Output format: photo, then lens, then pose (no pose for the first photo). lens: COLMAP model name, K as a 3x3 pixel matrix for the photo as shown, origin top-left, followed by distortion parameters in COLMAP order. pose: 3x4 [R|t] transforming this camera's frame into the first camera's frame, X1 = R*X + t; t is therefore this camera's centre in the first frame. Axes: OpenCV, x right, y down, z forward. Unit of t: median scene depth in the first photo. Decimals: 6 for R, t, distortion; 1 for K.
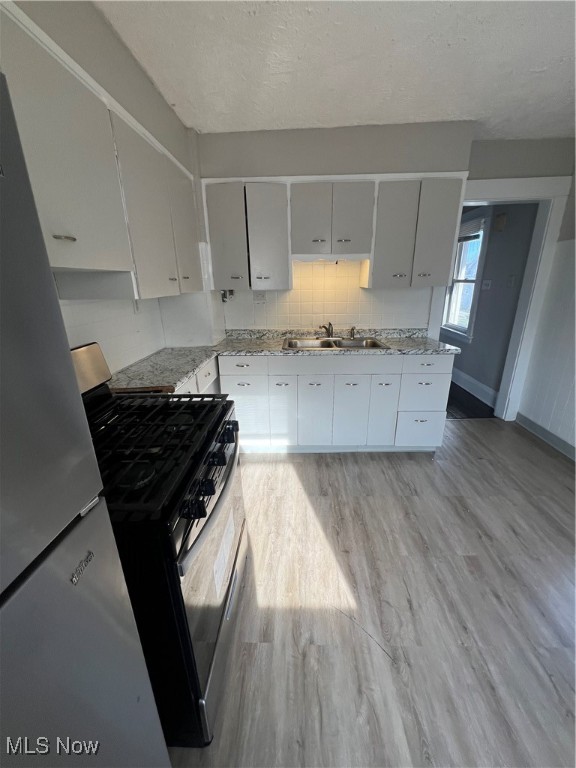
lens RADIAL K [[307.4, 0, 289.0], [0, 307.4, 383.7], [0, 0, 1]] dist [-0.002703, 0.000429]
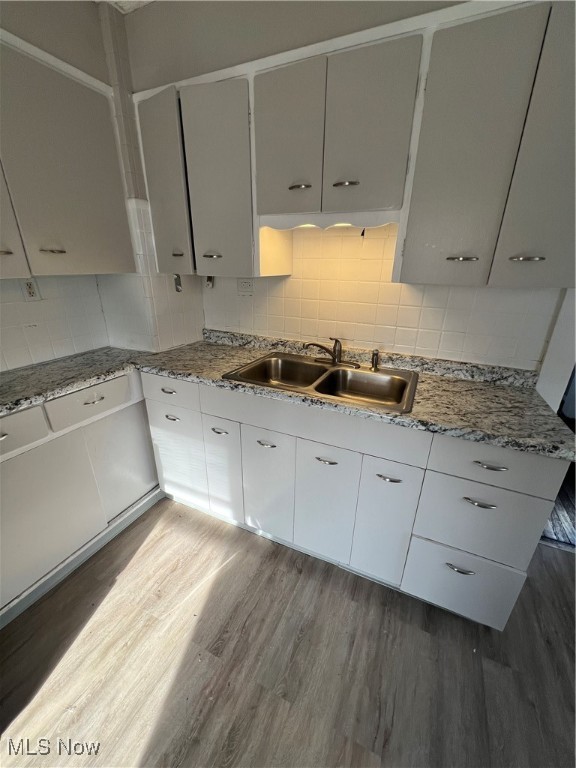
lens RADIAL K [[307.4, 0, 289.0], [0, 307.4, 383.7], [0, 0, 1]] dist [-0.002703, 0.000429]
pose [[0.917813, 0.172671, -0.357497, 0.351485], [-0.155285, 0.984863, 0.077022, -0.182120], [0.365385, -0.015178, 0.930733, 0.532664]]
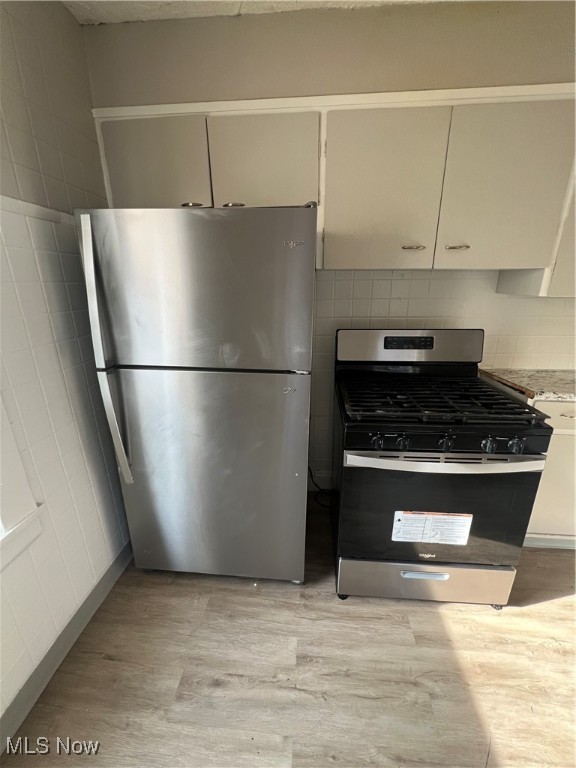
lens RADIAL K [[307.4, 0, 289.0], [0, 307.4, 383.7], [0, 0, 1]] dist [-0.002703, 0.000429]
pose [[-0.047558, 0.324075, -0.944835, 0.371455], [-0.310082, 0.894383, 0.322378, -0.060375], [0.949519, 0.308309, 0.057955, 0.173763]]
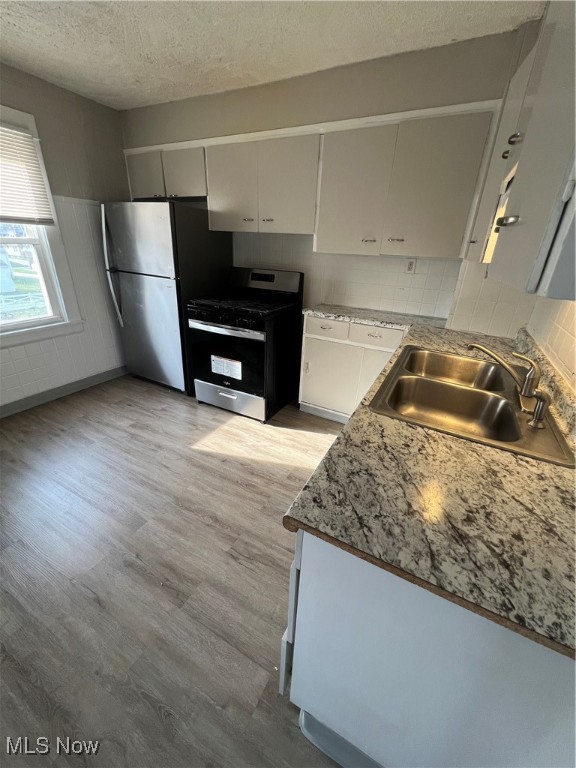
lens RADIAL K [[307.4, 0, 289.0], [0, 307.4, 383.7], [0, 0, 1]] dist [-0.002703, 0.000429]
pose [[-0.441448, 0.371027, -0.816984, 0.777752], [-0.316739, 0.787455, 0.528763, -0.362212], [0.839523, 0.492192, -0.230102, 1.071468]]
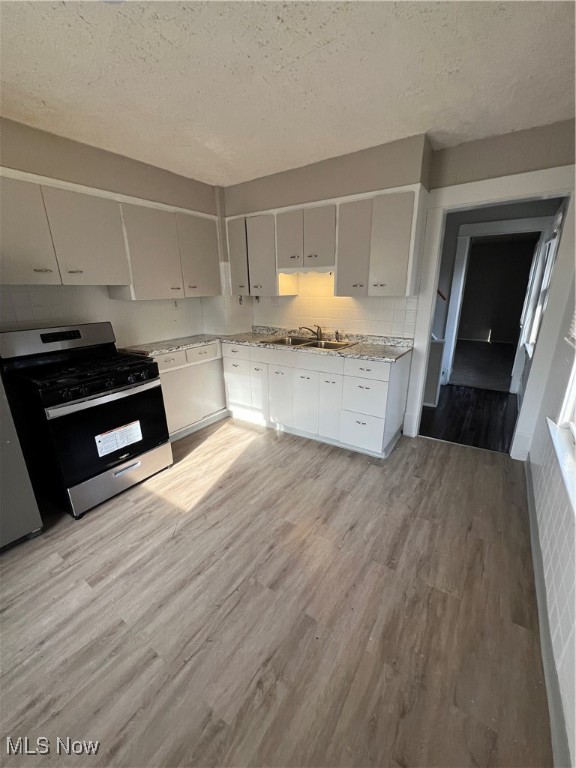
lens RADIAL K [[307.4, 0, 289.0], [0, 307.4, 383.7], [0, 0, 1]] dist [-0.002703, 0.000429]
pose [[0.848766, 0.165629, -0.502158, 0.834139], [-0.170387, 0.984690, 0.036790, -0.009736], [0.500564, 0.054335, 0.863993, -0.046983]]
